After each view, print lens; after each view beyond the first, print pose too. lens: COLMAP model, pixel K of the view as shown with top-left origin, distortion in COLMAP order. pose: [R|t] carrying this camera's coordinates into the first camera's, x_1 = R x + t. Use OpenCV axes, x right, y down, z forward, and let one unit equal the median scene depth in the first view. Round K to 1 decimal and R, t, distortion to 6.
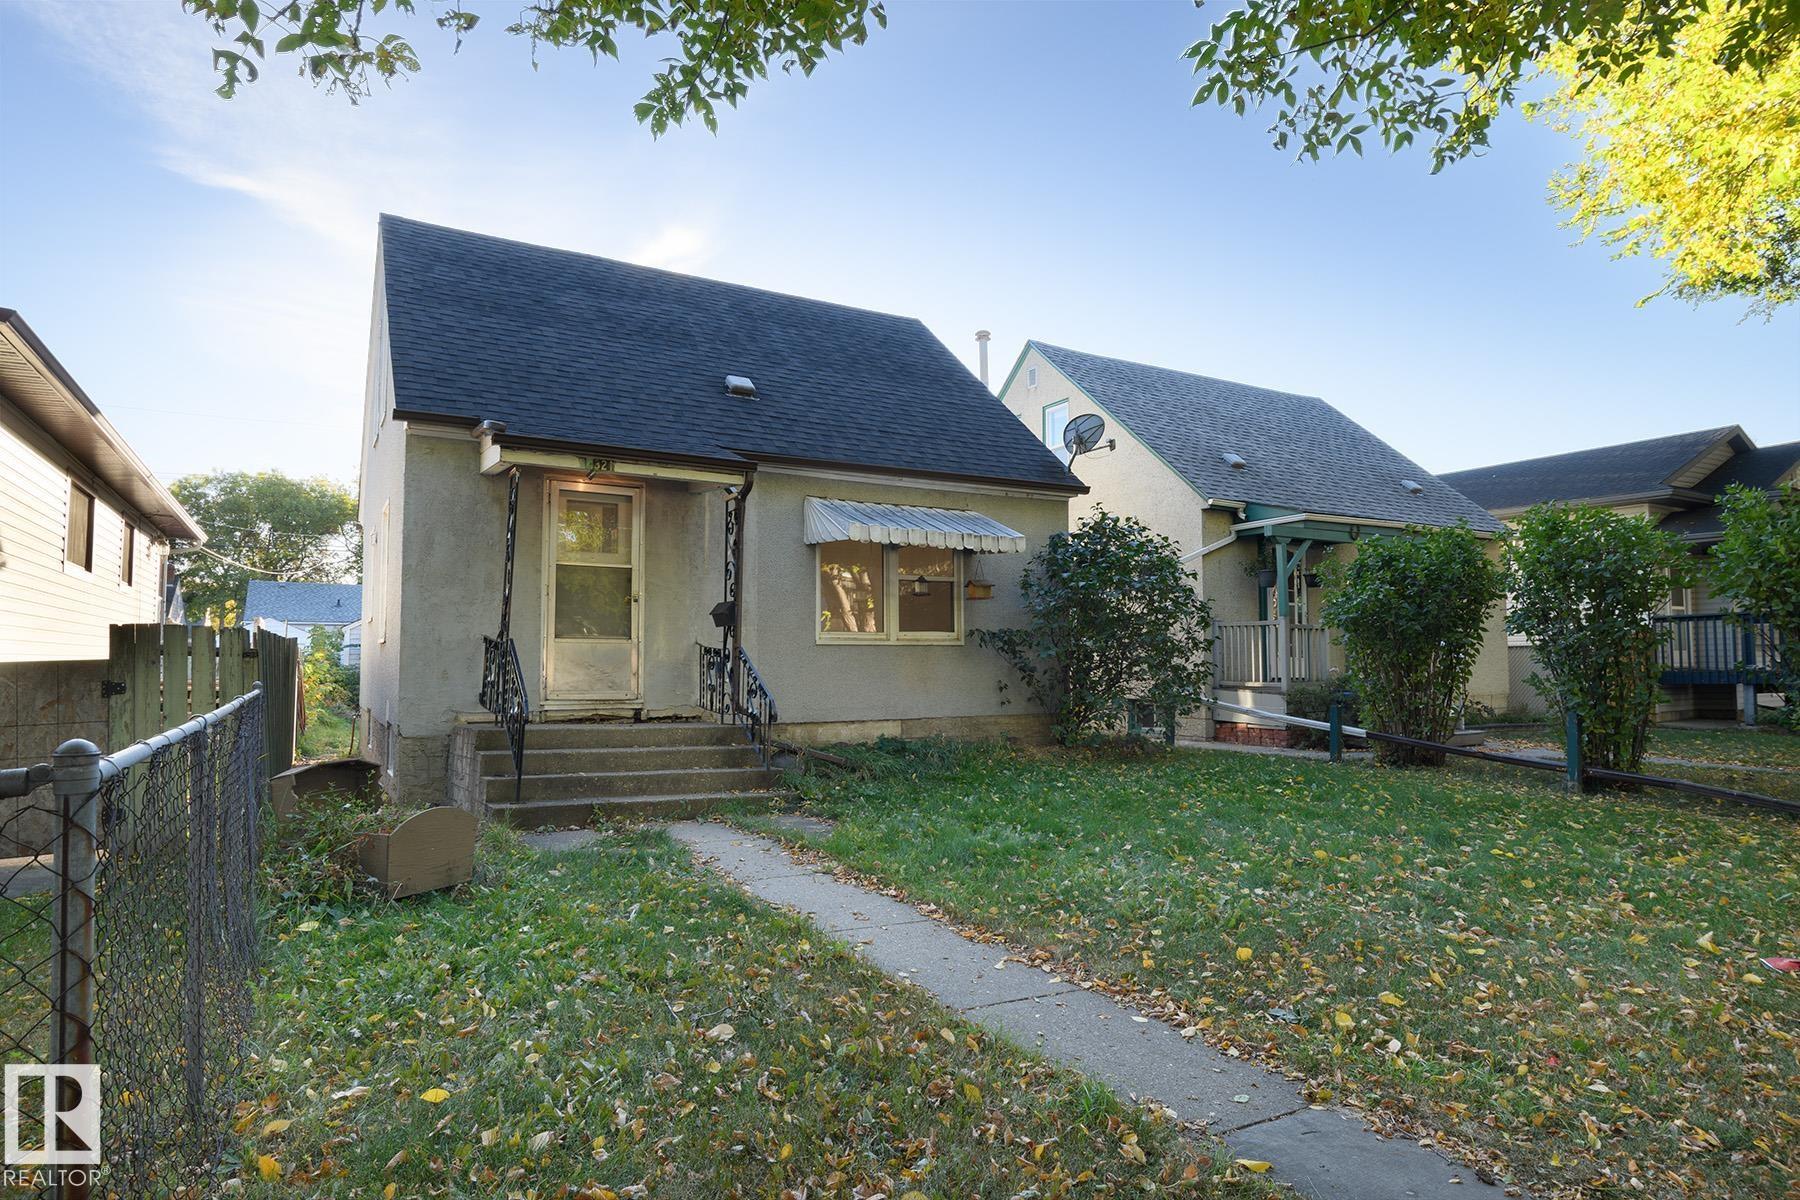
lens RADIAL K [[1037.3, 0, 900.0], [0, 1037.3, 600.0], [0, 0, 1]] dist [-0.002415, -0.000577]
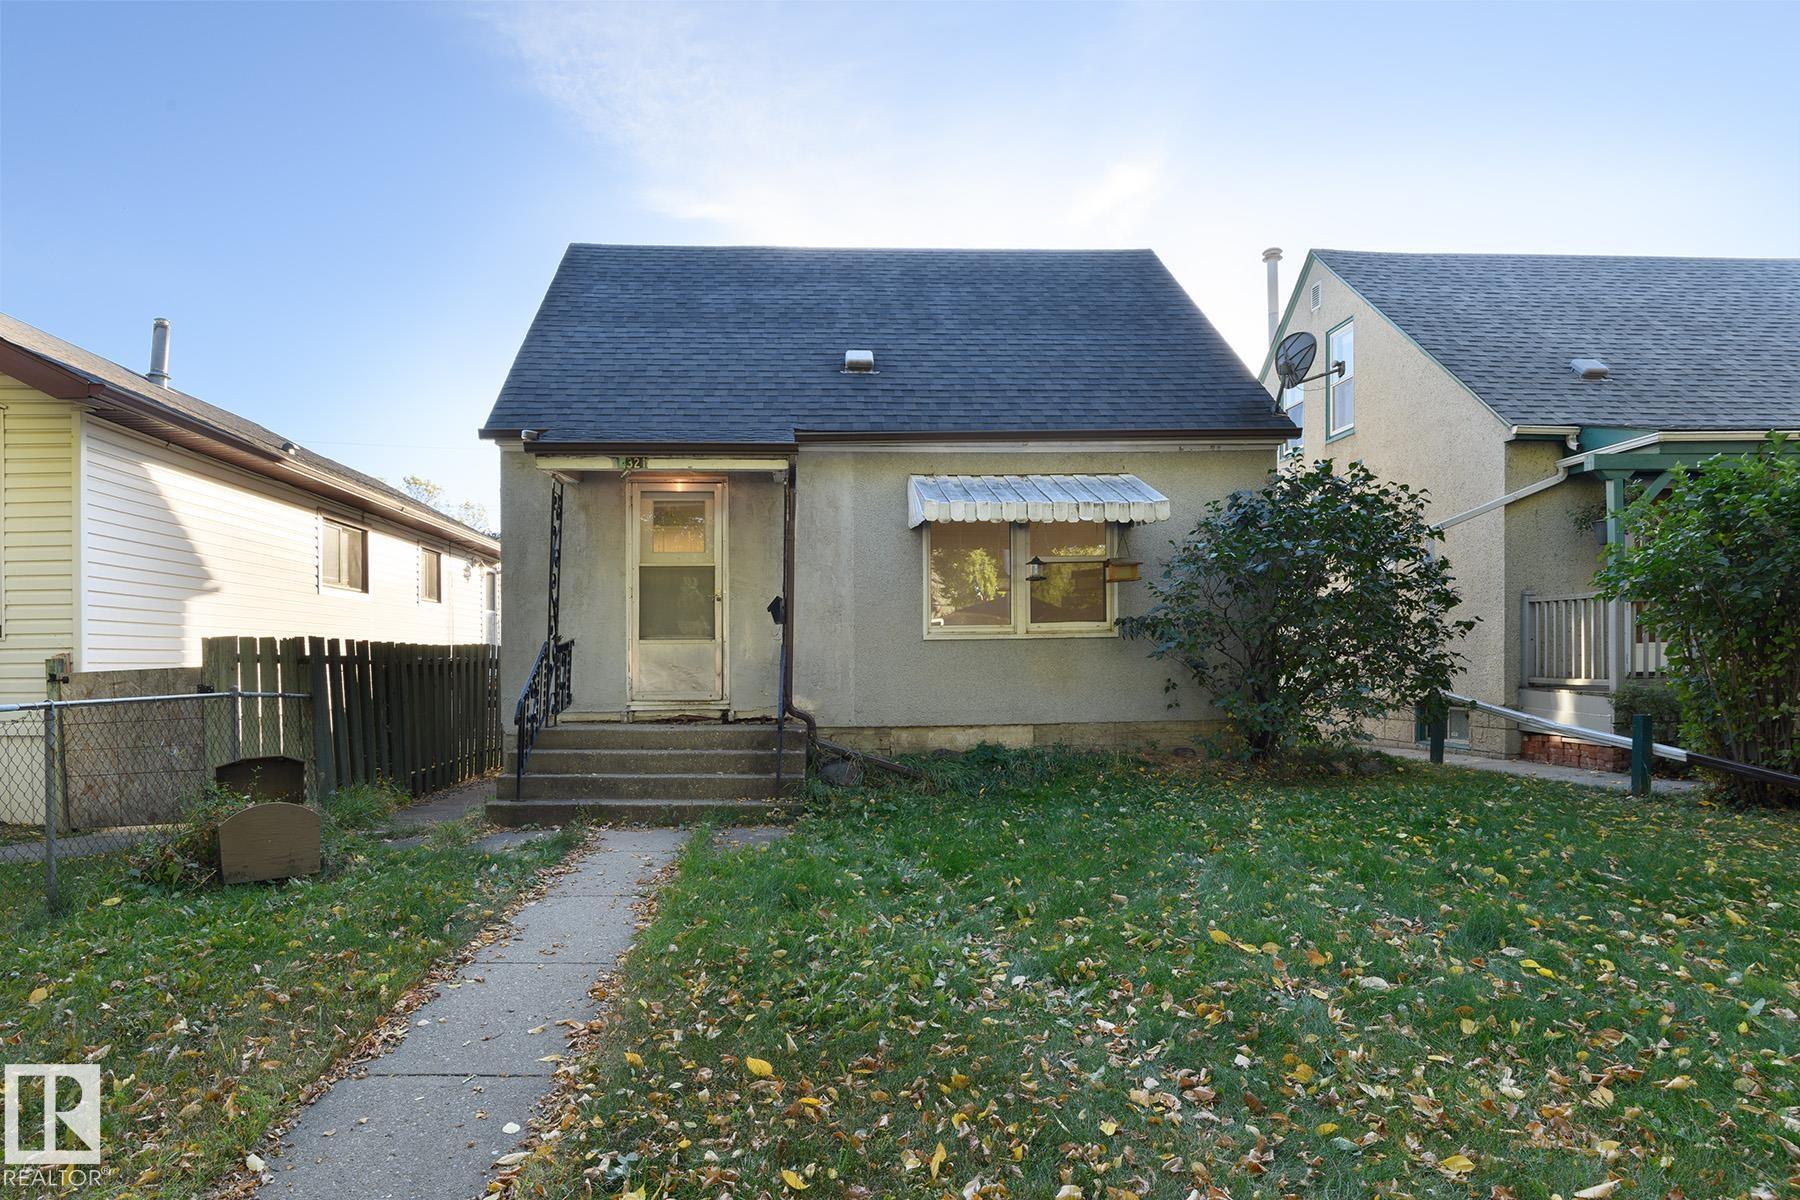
lens RADIAL K [[1060.0, 0, 854.5], [0, 1060.0, 667.0], [0, 0, 1]] dist [-0.007125, -0.002870]
pose [[0.886581, -0.009211, -0.462481, 0.284427], [0.041085, 0.997418, 0.058894, 0.009393], [0.460745, -0.071215, 0.884671, 0.154300]]
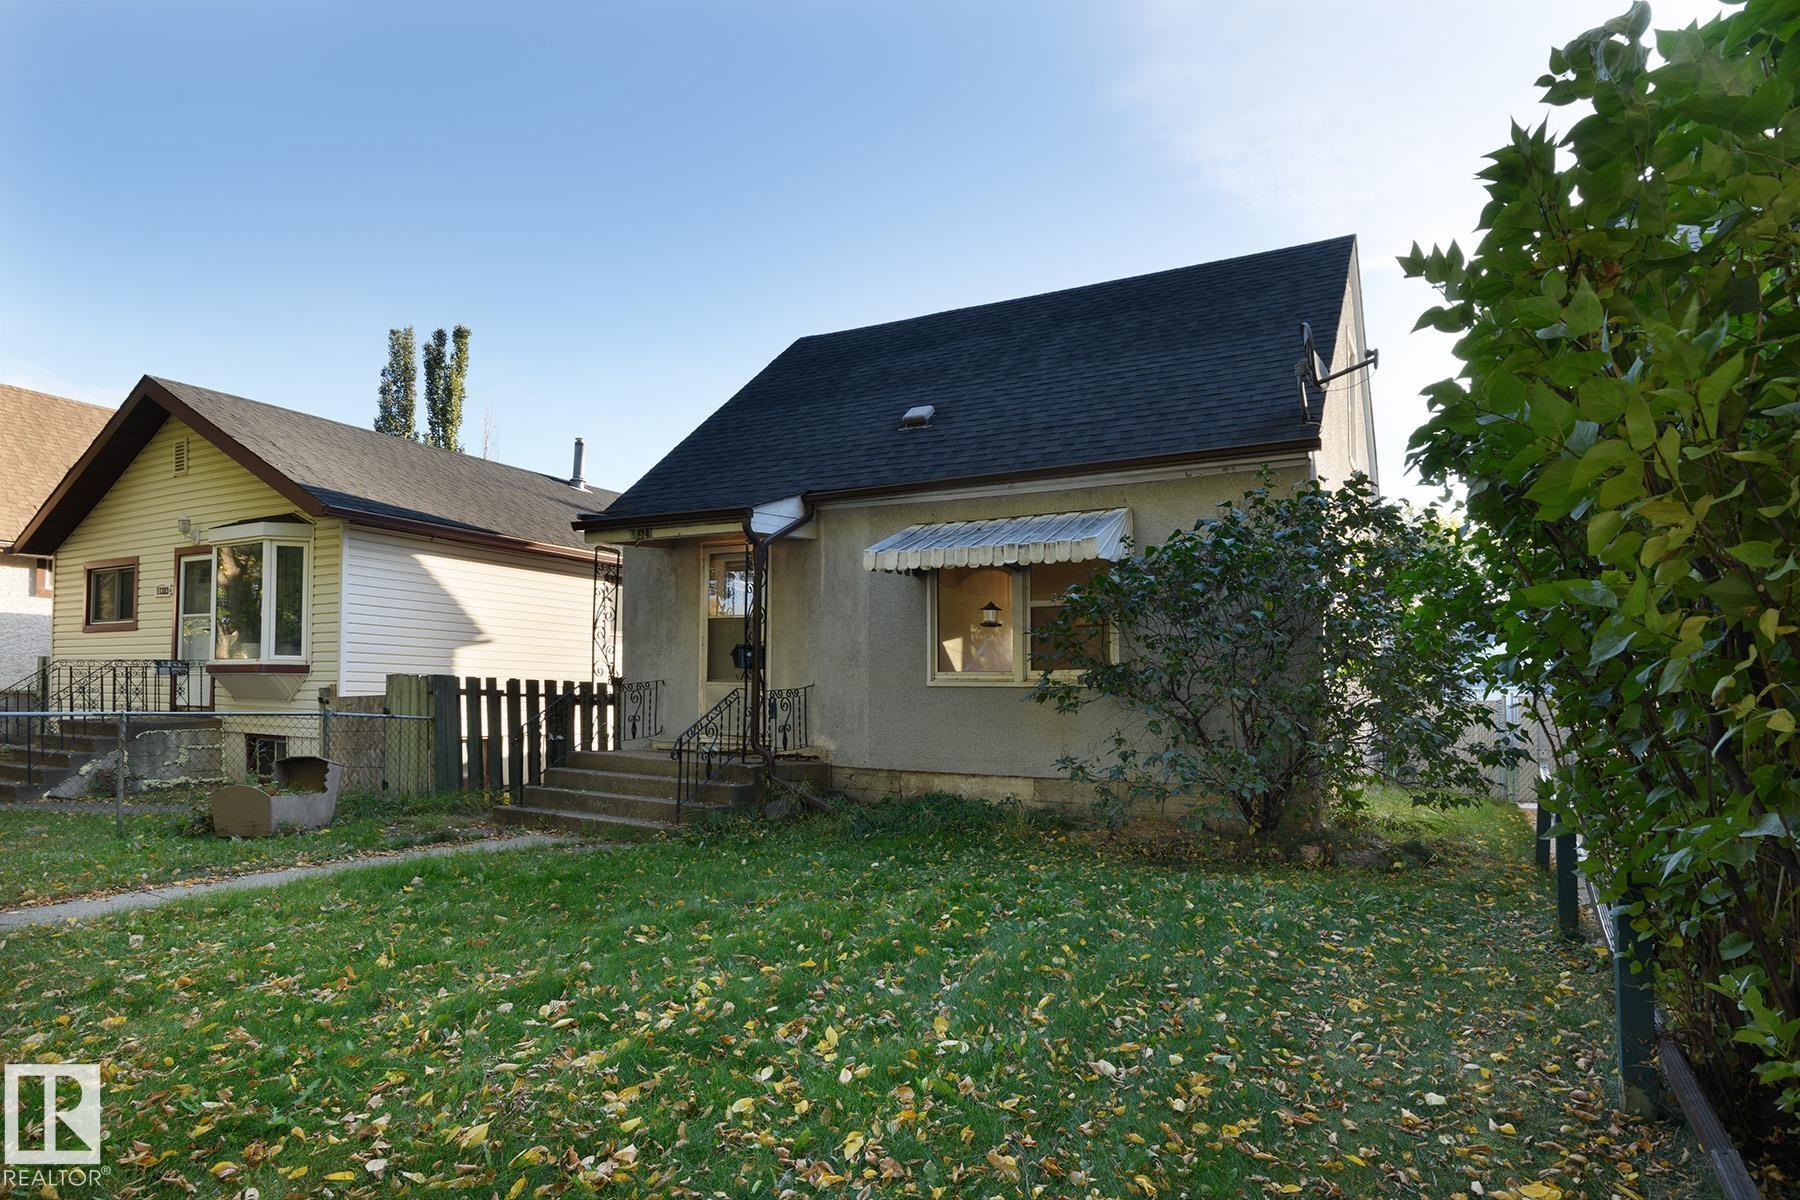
lens RADIAL K [[1060.0, 0, 854.5], [0, 1060.0, 667.0], [0, 0, 1]] dist [-0.007125, -0.002870]
pose [[0.492937, -0.024234, -0.869728, 0.683581], [0.036176, 0.999318, -0.007341, 0.030116], [0.869313, -0.027845, 0.493478, 0.480393]]
